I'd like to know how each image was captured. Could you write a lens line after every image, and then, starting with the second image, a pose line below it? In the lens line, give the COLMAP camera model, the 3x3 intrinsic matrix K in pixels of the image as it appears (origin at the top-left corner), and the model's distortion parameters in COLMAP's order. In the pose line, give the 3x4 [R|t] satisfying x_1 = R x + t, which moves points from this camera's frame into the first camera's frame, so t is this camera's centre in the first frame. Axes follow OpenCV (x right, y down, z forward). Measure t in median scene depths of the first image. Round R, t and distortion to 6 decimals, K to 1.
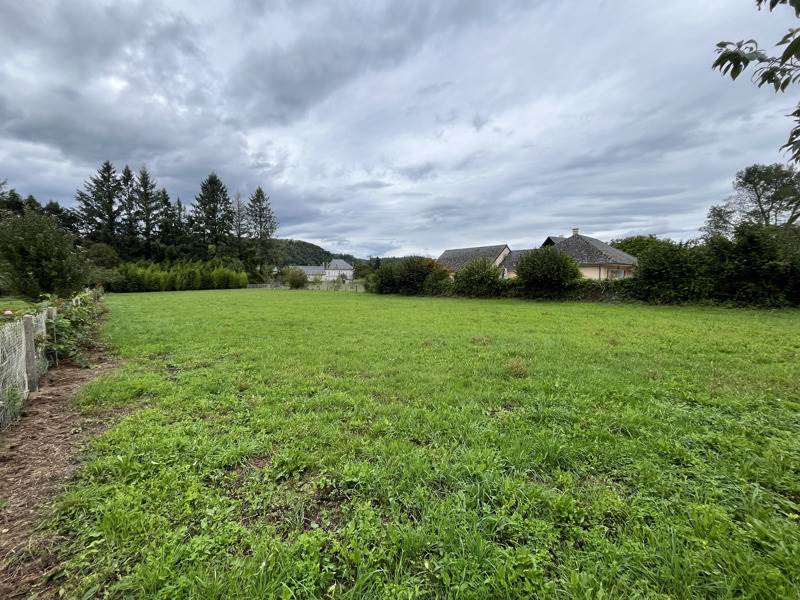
lens RADIAL K [[323.3, 0, 398.2], [0, 323.3, 297.5], [0, 0, 1]] dist [-0.012009, 0.000171]
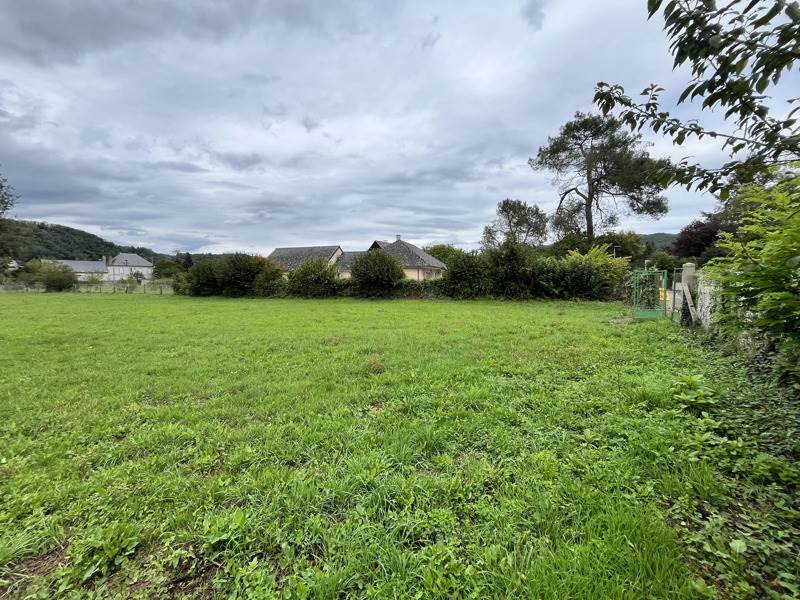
lens RADIAL K [[323.3, 0, 394.6], [0, 323.3, 283.7], [0, 0, 1]] dist [-0.012009, 0.000171]
pose [[0.867862, -0.000960, 0.496804, -0.085904], [0.023217, 0.998984, -0.038627, 0.003405], [-0.496263, 0.045057, 0.867002, 0.062938]]
